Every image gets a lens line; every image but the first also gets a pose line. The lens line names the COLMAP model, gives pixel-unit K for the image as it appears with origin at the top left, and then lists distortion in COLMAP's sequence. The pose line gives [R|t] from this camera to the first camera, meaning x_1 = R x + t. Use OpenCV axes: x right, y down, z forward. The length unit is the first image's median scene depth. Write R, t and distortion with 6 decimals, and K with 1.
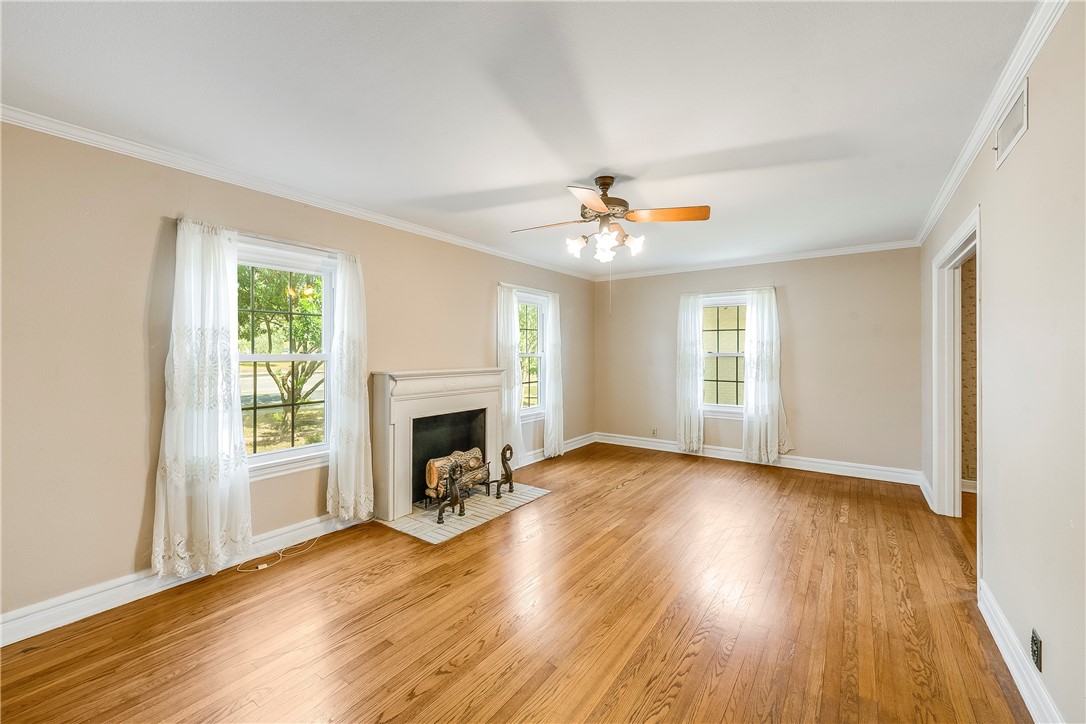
lens RADIAL K [[428.0, 0, 543.7], [0, 428.0, 361.8], [0, 0, 1]] dist [0.011032, -0.000587]
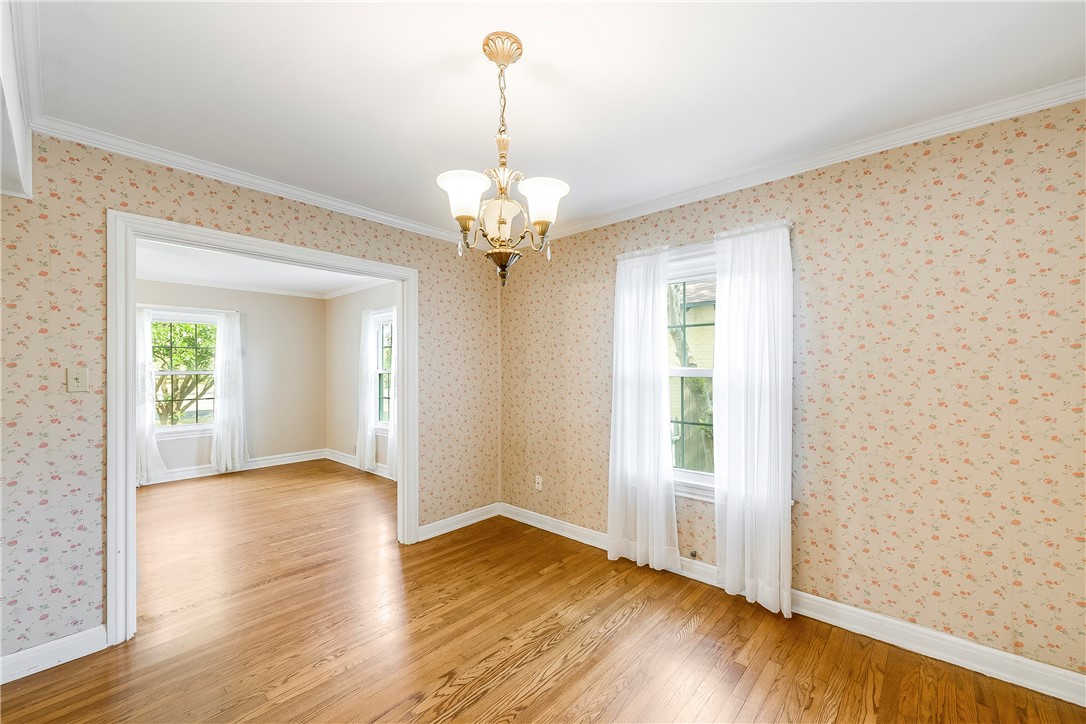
lens RADIAL K [[430.7, 0, 546.2], [0, 430.7, 360.7], [0, 0, 1]] dist [-0.000189, -0.000001]
pose [[0.995055, -0.003637, -0.099263, 1.278134], [0.000217, 0.999407, -0.034438, -0.010474], [0.099329, 0.034246, 0.994465, 0.070679]]
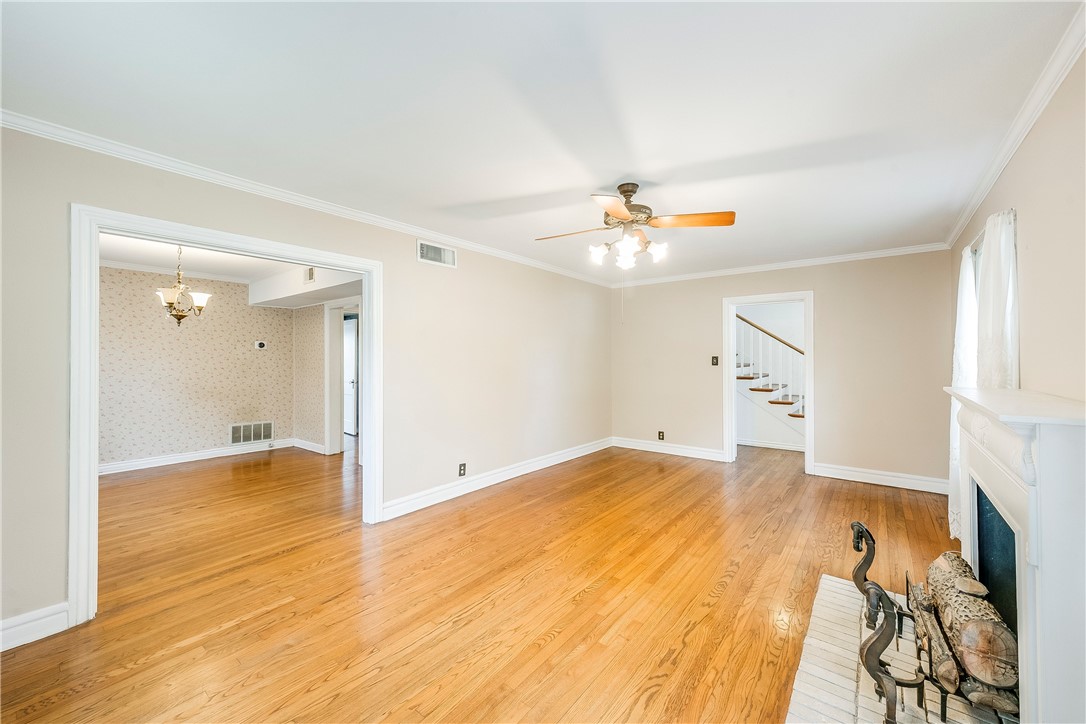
lens RADIAL K [[428.0, 0, 543.7], [0, 428.0, 361.8], [0, 0, 1]] dist [0.011032, -0.000587]
pose [[-0.998832, 0.002918, 0.048237, 0.219589], [0.004520, 0.999441, 0.033130, -0.036336], [-0.048113, 0.033310, -0.998286, 1.519016]]
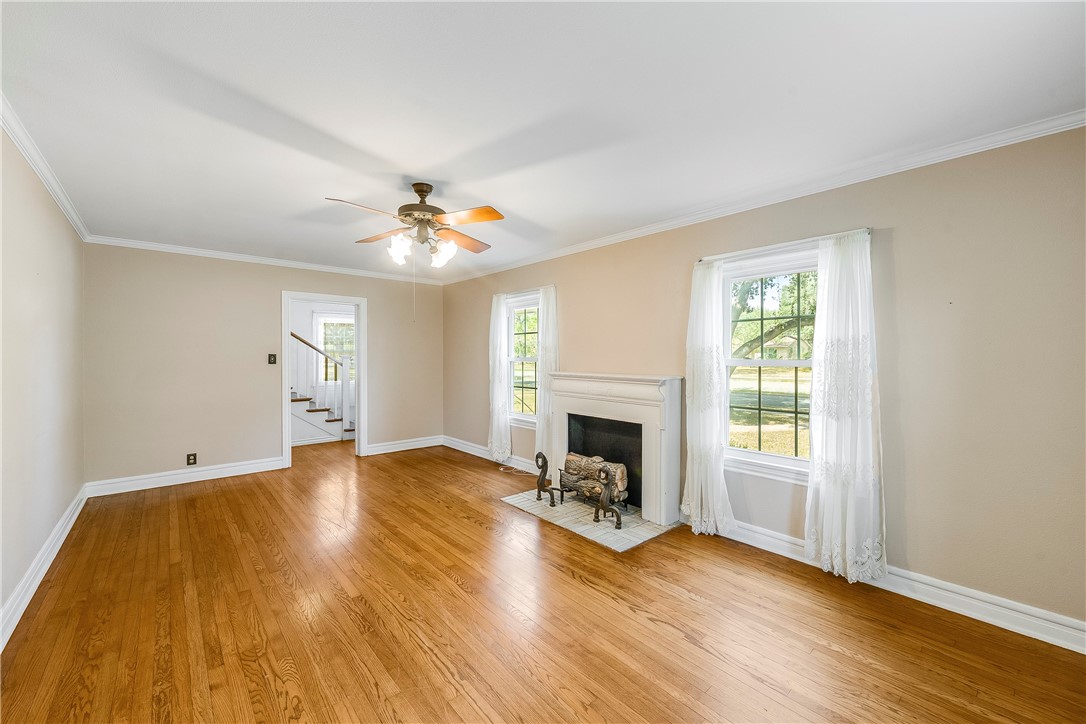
lens RADIAL K [[428.0, 0, 543.7], [0, 428.0, 361.8], [0, 0, 1]] dist [0.011032, -0.000587]
pose [[-0.218214, 0.010740, -0.975842, 0.816250], [-0.026235, 0.999513, 0.016867, -0.024823], [0.975548, 0.029282, -0.217826, 1.128886]]
